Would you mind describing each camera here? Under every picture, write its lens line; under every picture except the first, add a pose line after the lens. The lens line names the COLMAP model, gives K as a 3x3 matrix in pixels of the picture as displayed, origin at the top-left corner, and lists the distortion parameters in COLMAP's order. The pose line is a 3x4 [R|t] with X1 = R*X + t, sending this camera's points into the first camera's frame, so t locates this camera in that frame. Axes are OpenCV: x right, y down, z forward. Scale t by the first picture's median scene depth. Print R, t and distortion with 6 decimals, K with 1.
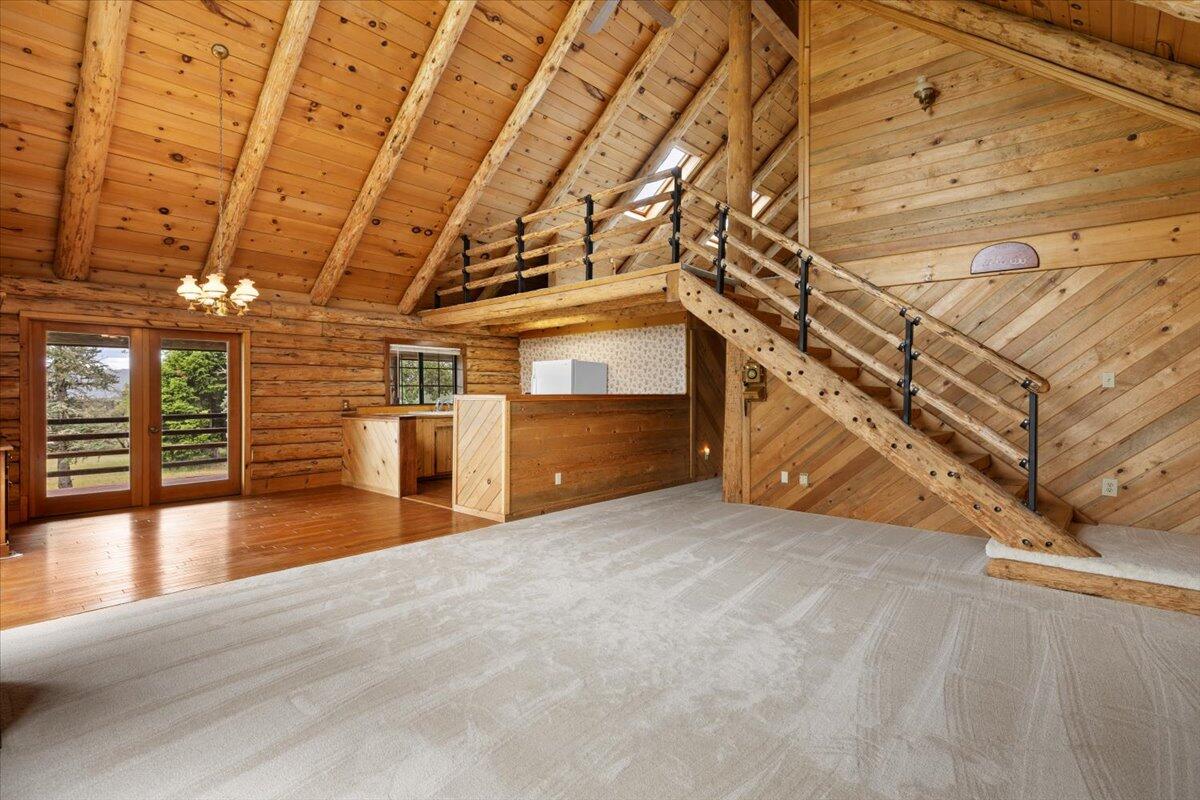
lens RADIAL K [[567.8, 0, 600.5], [0, 567.8, 398.0], [0, 0, 1]] dist [-0.000484, -0.000039]
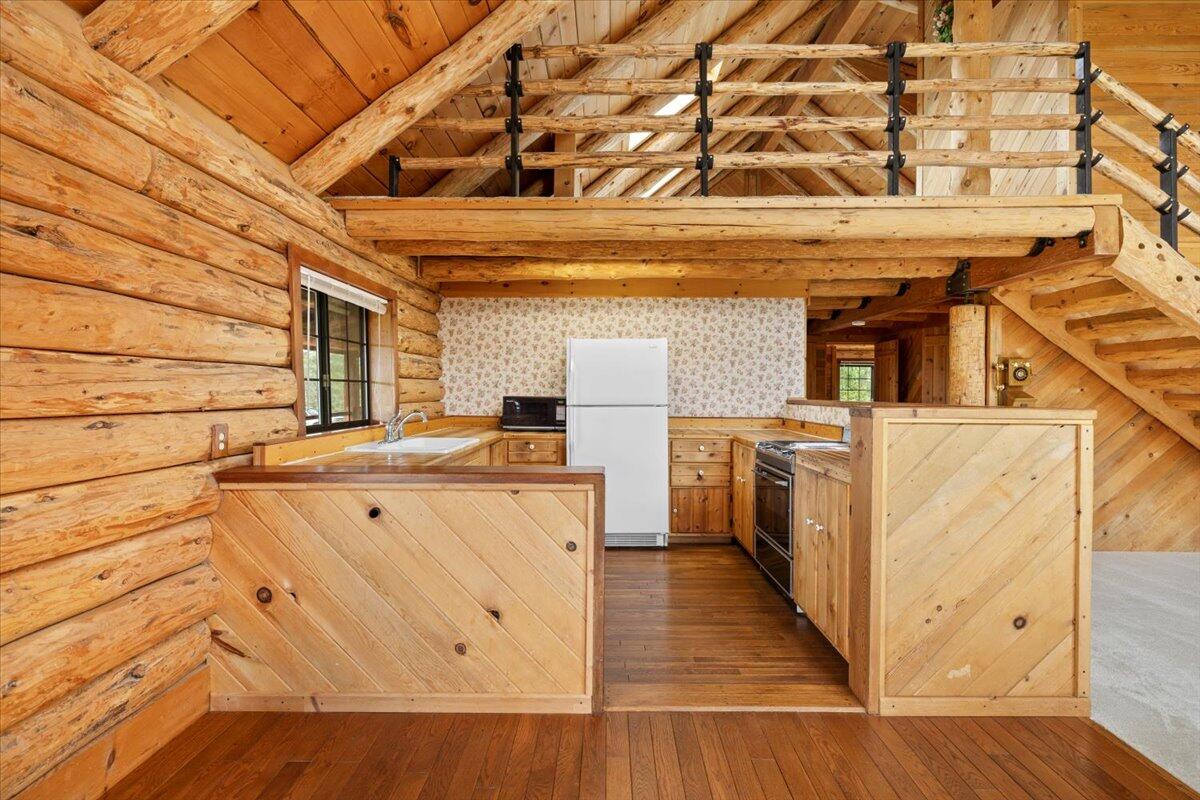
lens RADIAL K [[567.8, 0, 602.5], [0, 567.8, 399.9], [0, 0, 1]] dist [-0.000484, -0.000039]
pose [[0.740137, -0.006616, 0.672423, -0.498345], [0.003728, 0.999977, 0.005737, -0.010387], [-0.672445, -0.001739, 0.740145, 0.636645]]
